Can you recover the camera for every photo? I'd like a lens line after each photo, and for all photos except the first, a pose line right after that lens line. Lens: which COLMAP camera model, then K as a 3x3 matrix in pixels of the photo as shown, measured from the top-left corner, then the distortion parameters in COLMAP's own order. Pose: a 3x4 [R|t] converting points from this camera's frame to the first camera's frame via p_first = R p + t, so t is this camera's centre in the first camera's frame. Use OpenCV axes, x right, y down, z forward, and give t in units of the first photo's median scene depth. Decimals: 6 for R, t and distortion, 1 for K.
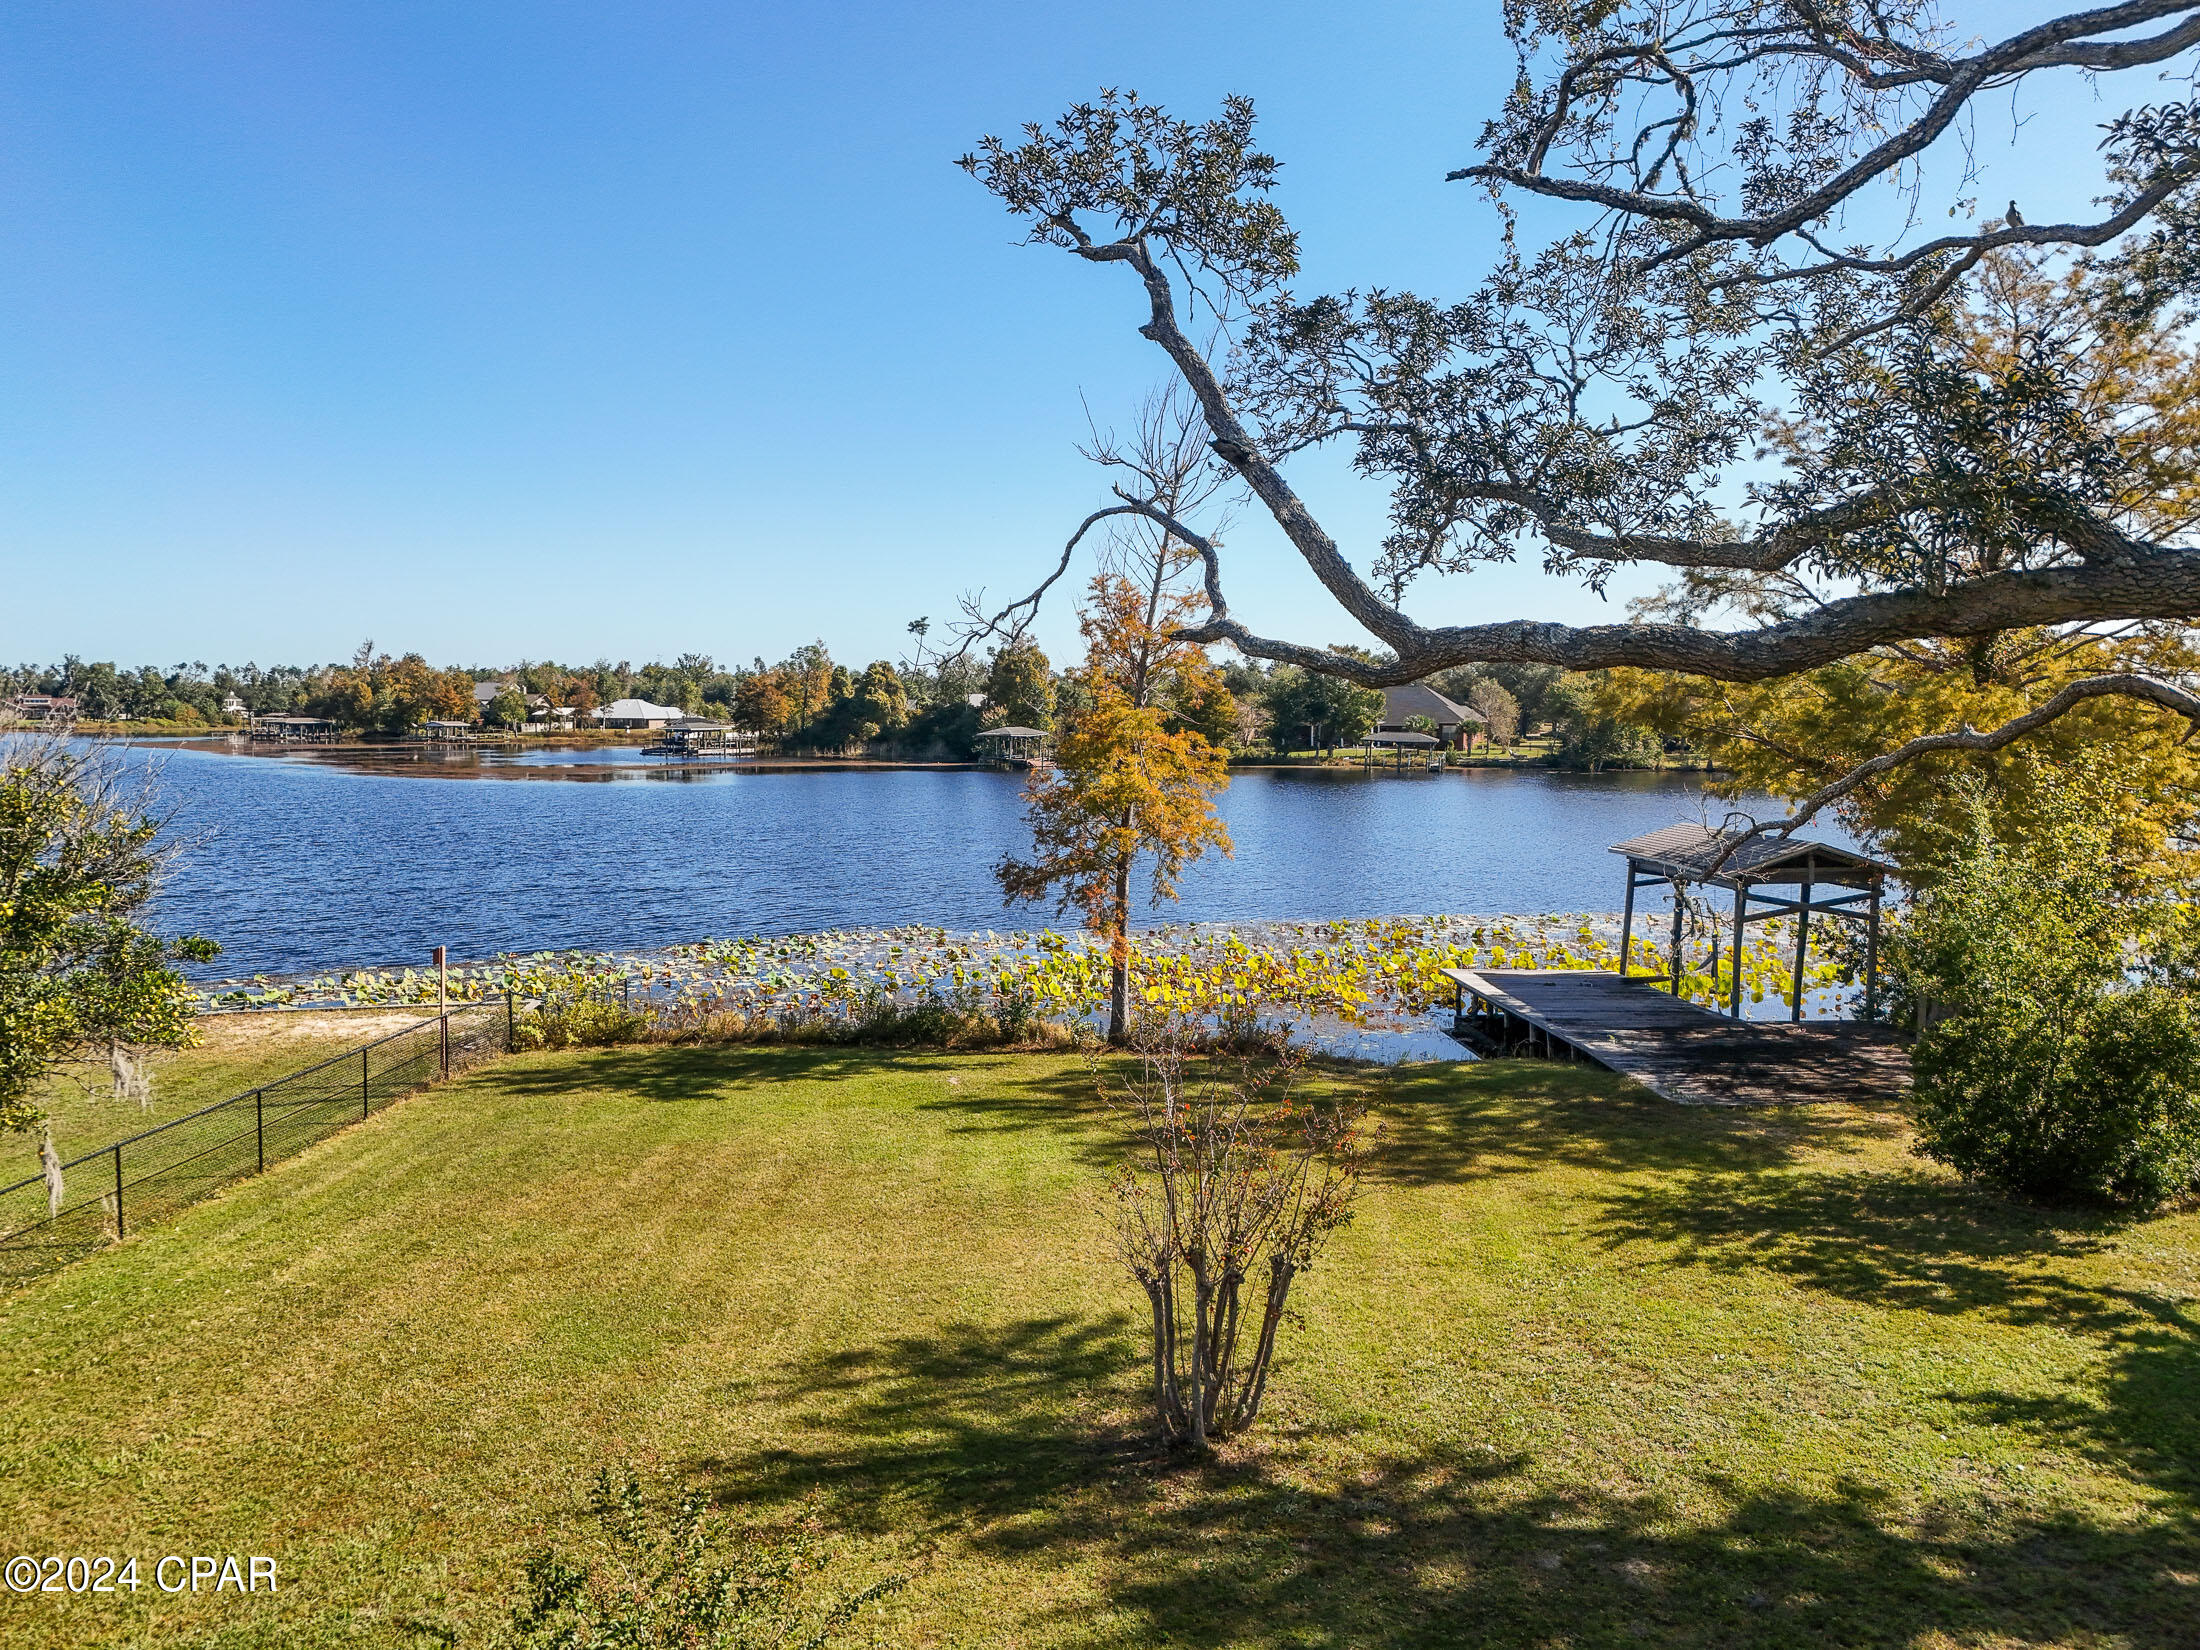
lens RADIAL K [[1575.7, 0, 1101.5], [0, 1575.7, 830.7], [0, 0, 1]] dist [0.163517, -0.257750]
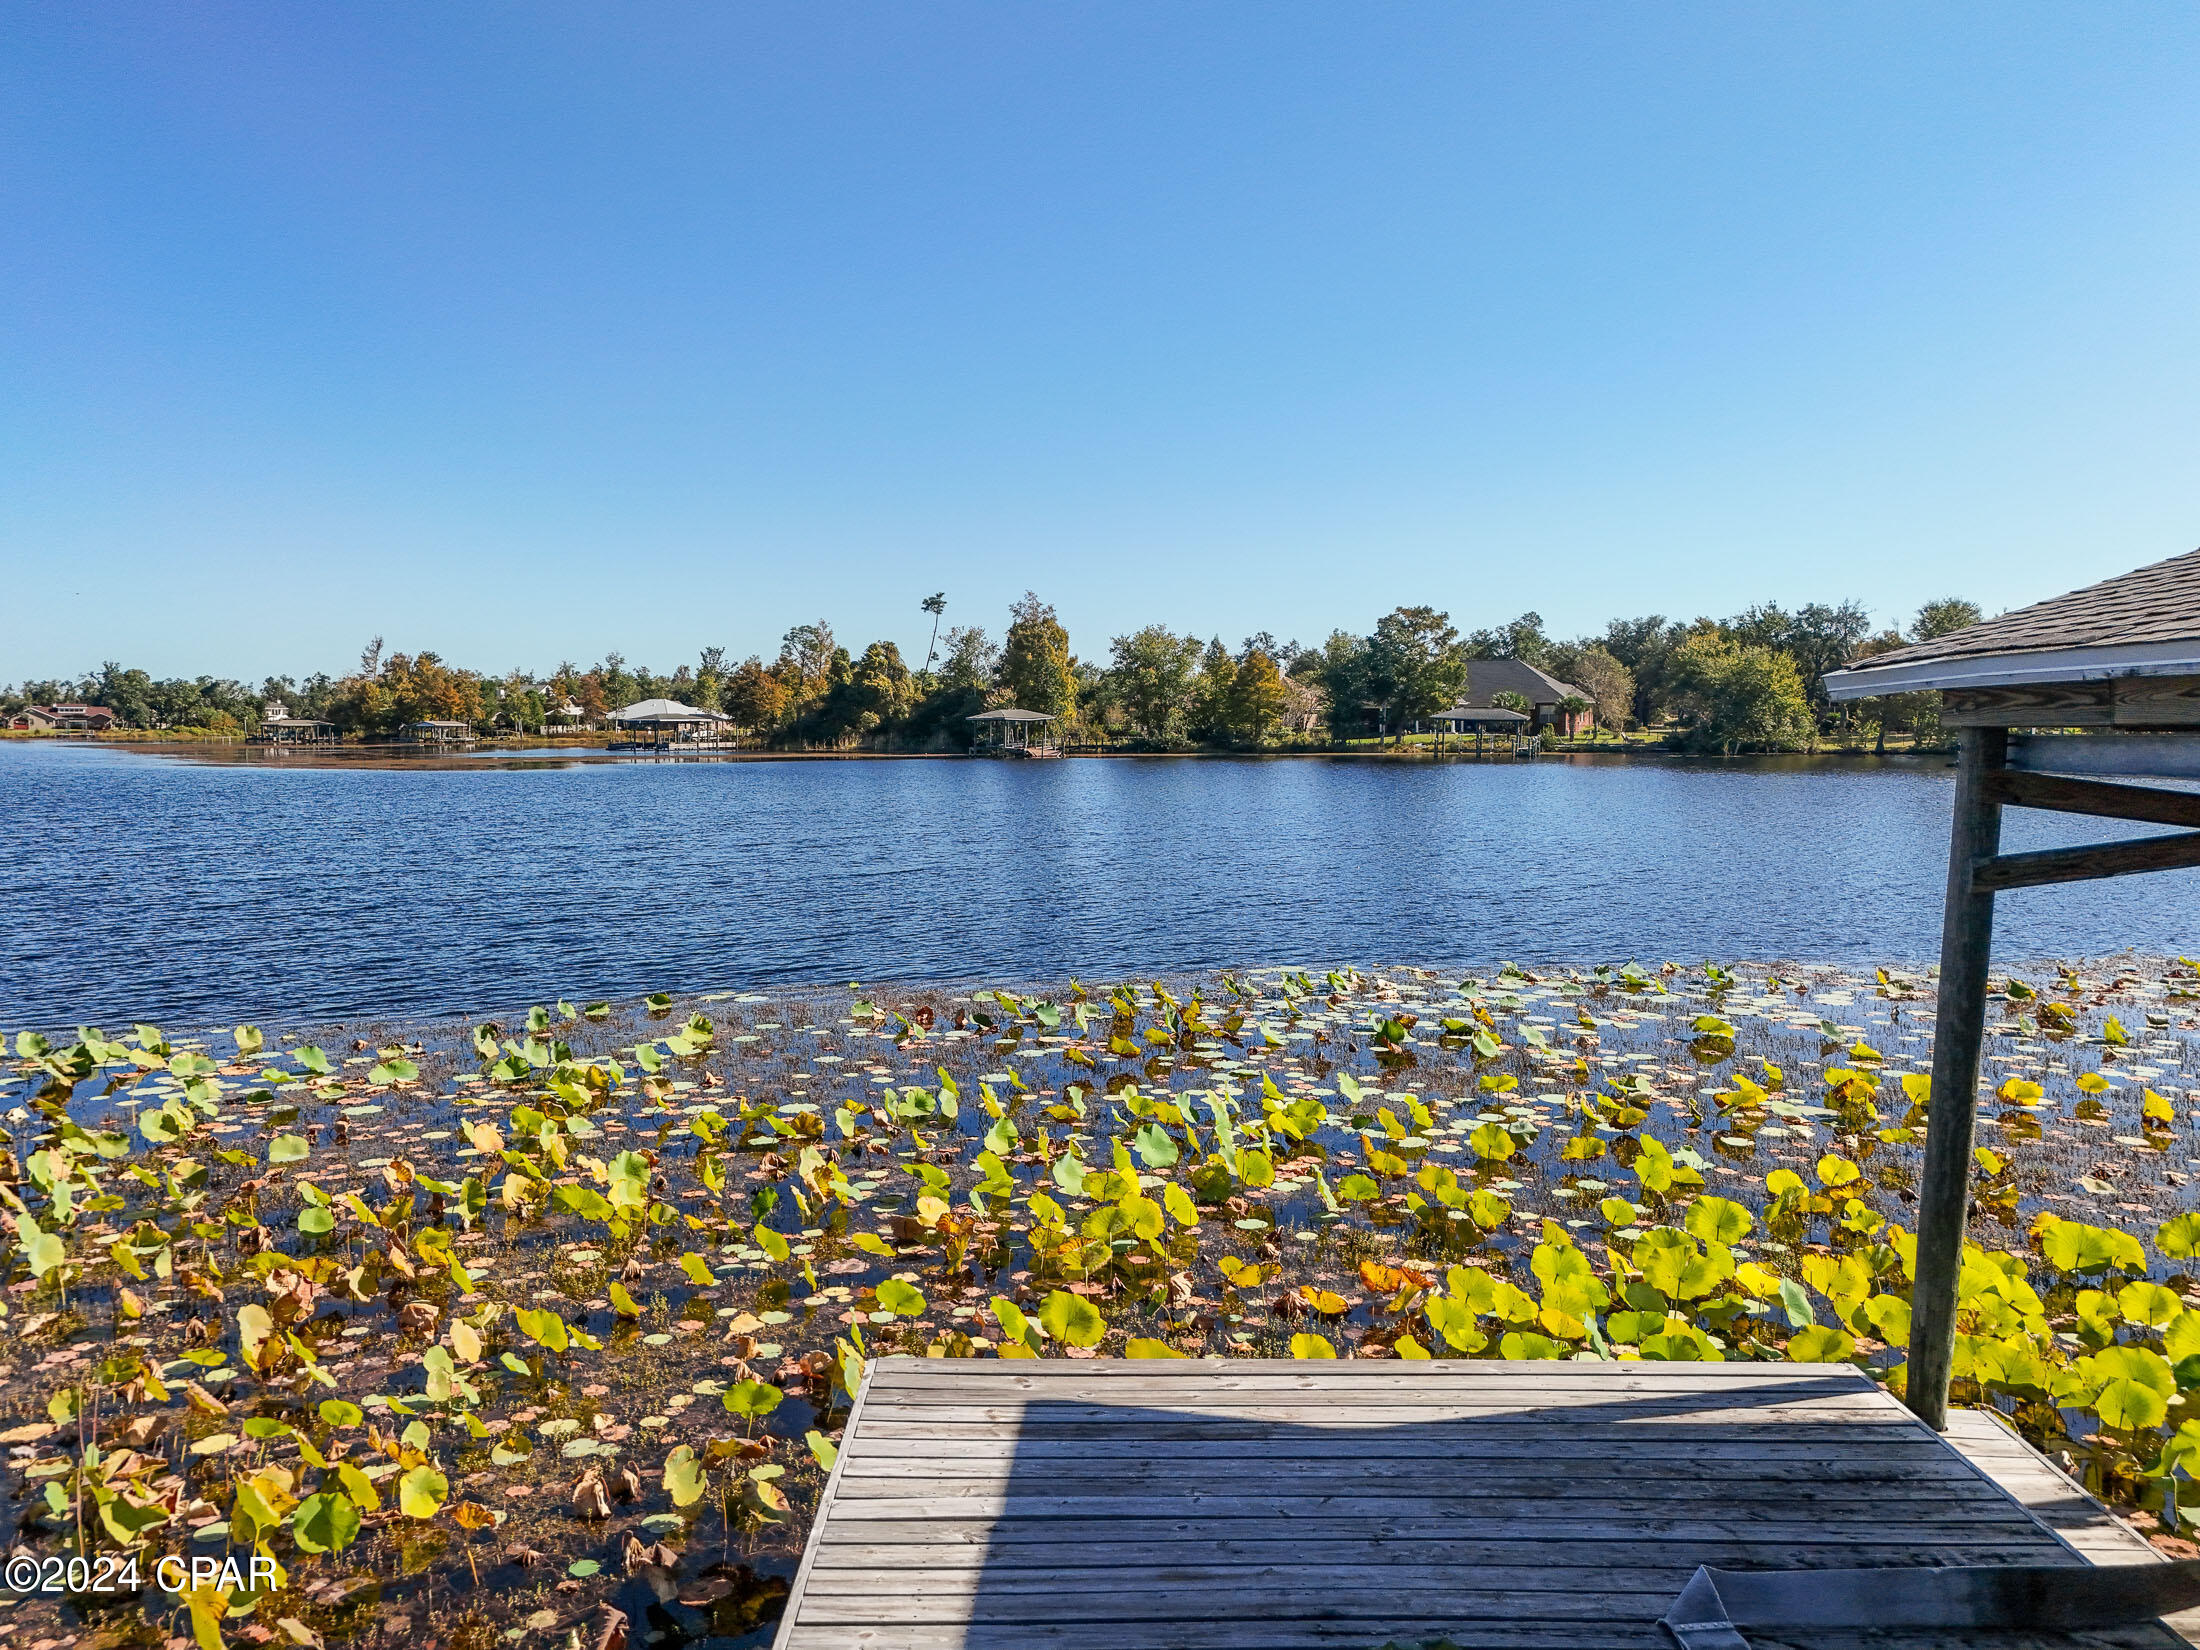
lens RADIAL K [[1599.6, 0, 1100.0], [0, 1599.6, 825.0], [0, 0, 1]] dist [0.171264, -0.363631]
pose [[0.997587, -0.003429, -0.069337, 0.046881], [0.002556, 0.999916, -0.012670, 0.005665], [0.069375, 0.012462, 0.997513, 0.153606]]
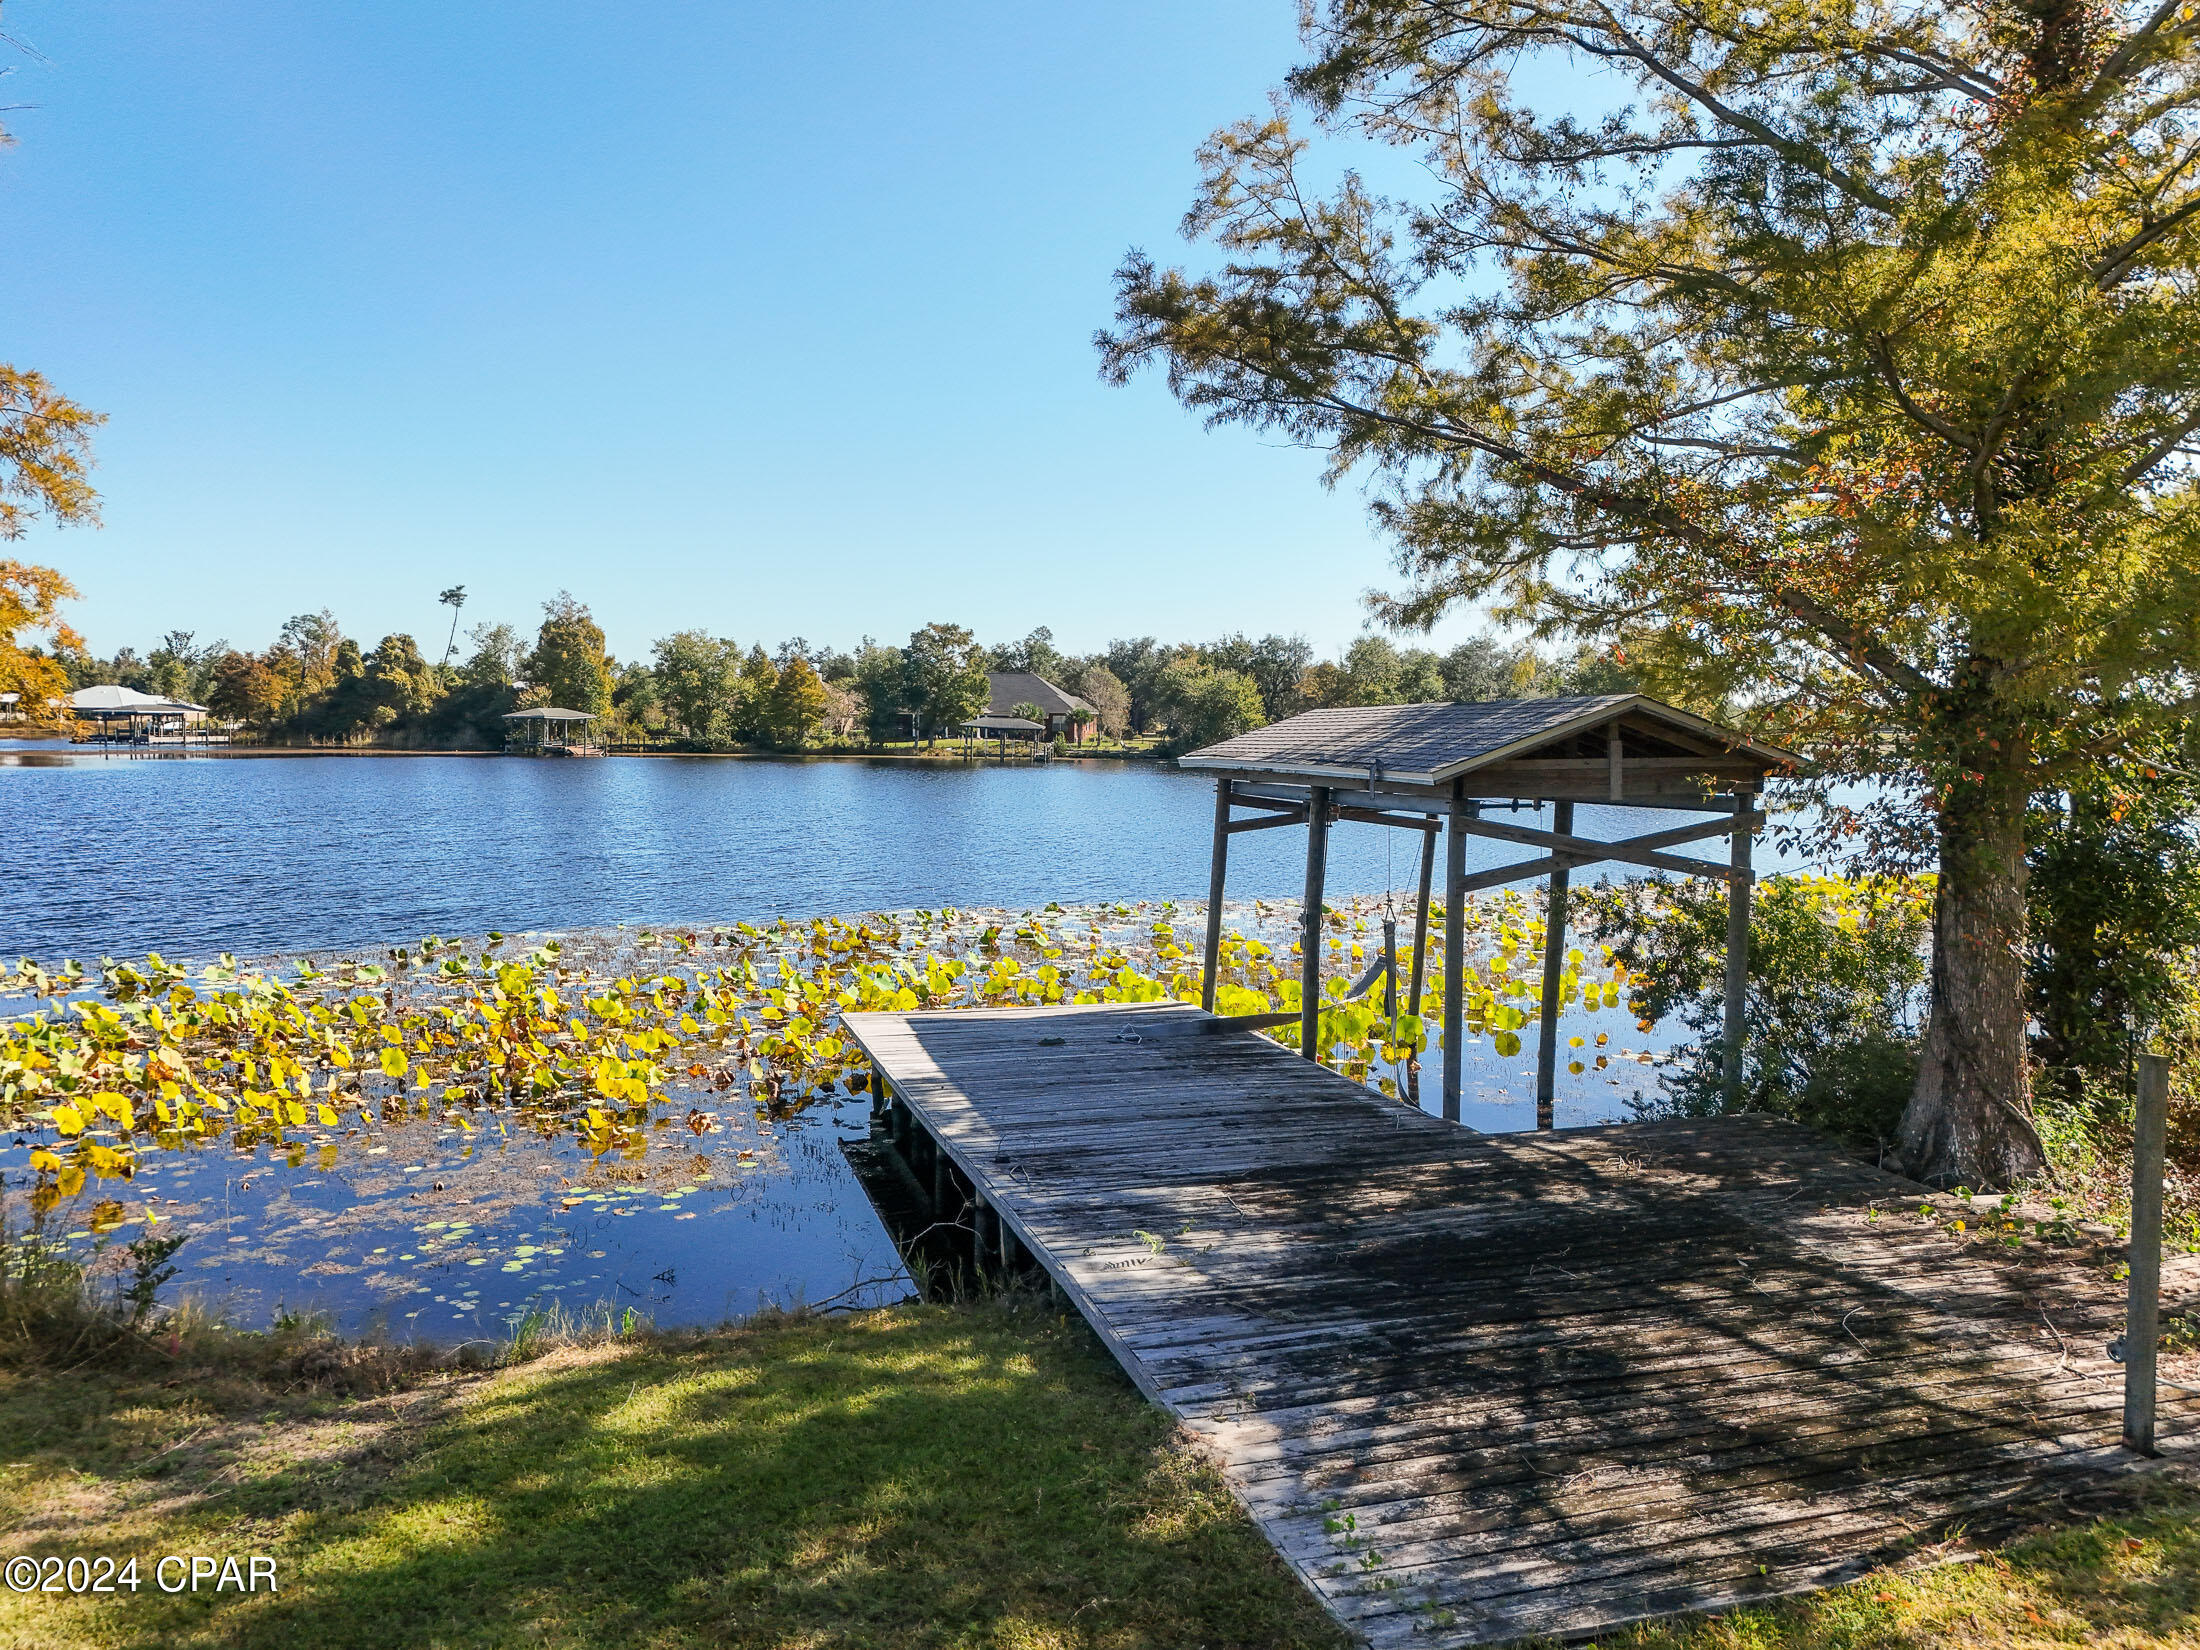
lens RADIAL K [[1575.7, 0, 1101.5], [0, 1575.7, 830.7], [0, 0, 1]] dist [0.163517, -0.257750]
pose [[0.973916, -0.008196, 0.226761, 0.033968], [0.009782, 0.999935, -0.005872, 0.006909], [-0.226698, 0.007937, 0.973933, 0.098322]]
